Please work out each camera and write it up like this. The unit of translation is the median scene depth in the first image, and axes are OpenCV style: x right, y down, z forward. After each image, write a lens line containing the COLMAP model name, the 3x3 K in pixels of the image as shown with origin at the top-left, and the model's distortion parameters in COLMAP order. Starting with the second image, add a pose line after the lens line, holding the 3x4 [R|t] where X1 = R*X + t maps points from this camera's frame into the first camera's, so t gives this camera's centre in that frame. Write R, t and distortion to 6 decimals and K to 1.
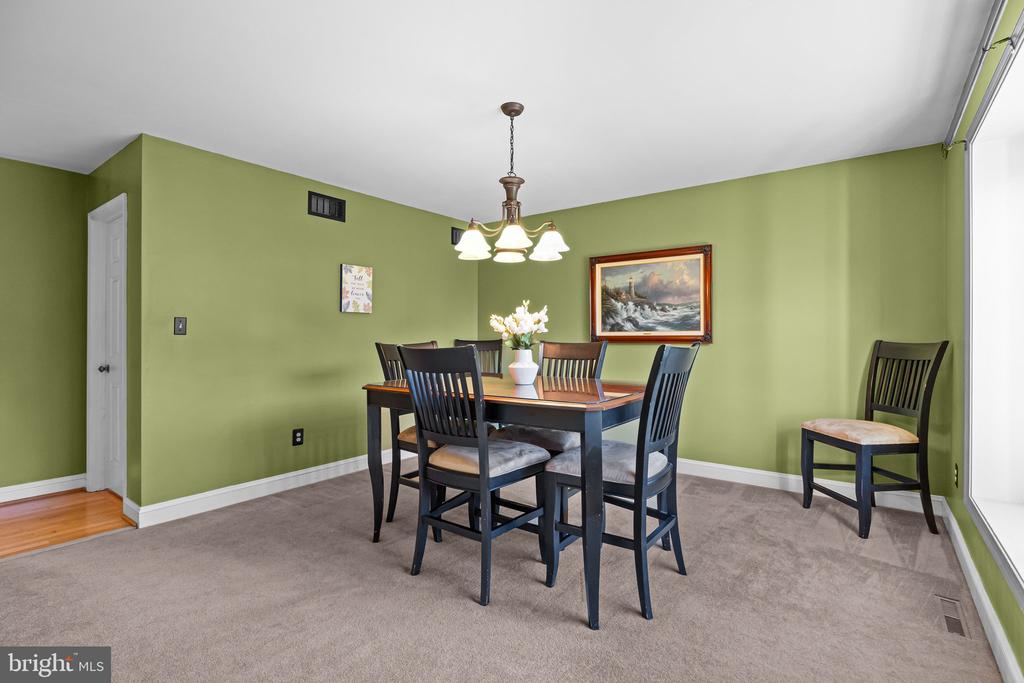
lens RADIAL K [[488.0, 0, 510.3], [0, 488.0, 335.5], [0, 0, 1]] dist [-0.003393, -0.001793]
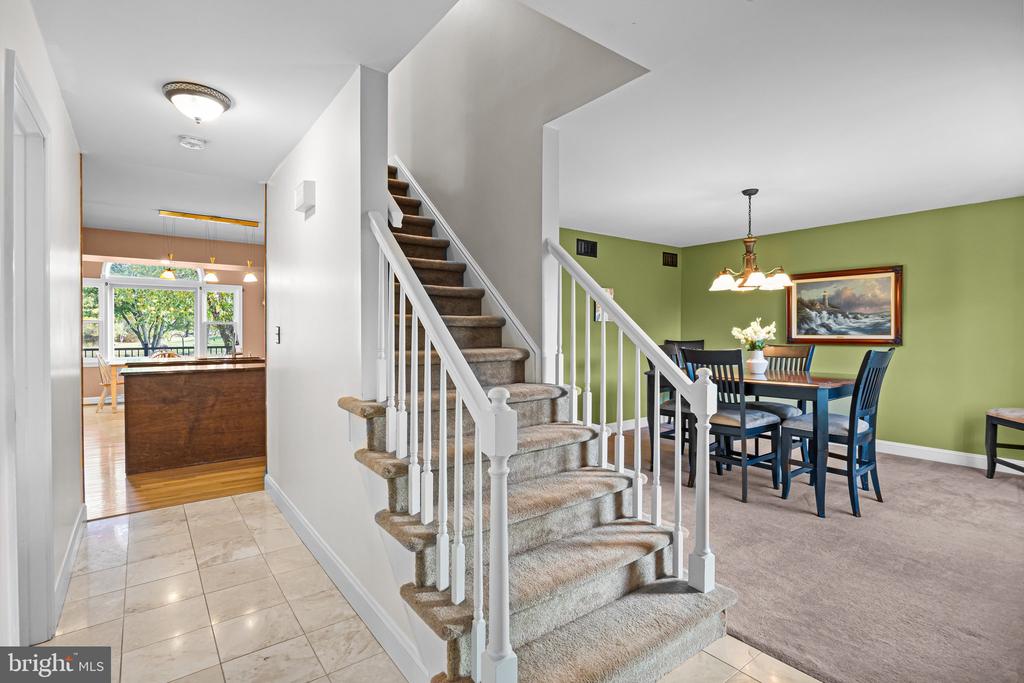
lens RADIAL K [[488.0, 0, 512.9], [0, 488.0, 336.4], [0, 0, 1]] dist [-0.003393, -0.001793]
pose [[0.962735, 0.003014, -0.270428, -0.245613], [0.000720, 0.999906, 0.013705, -0.030769], [0.270444, -0.013389, 0.962643, -0.549173]]
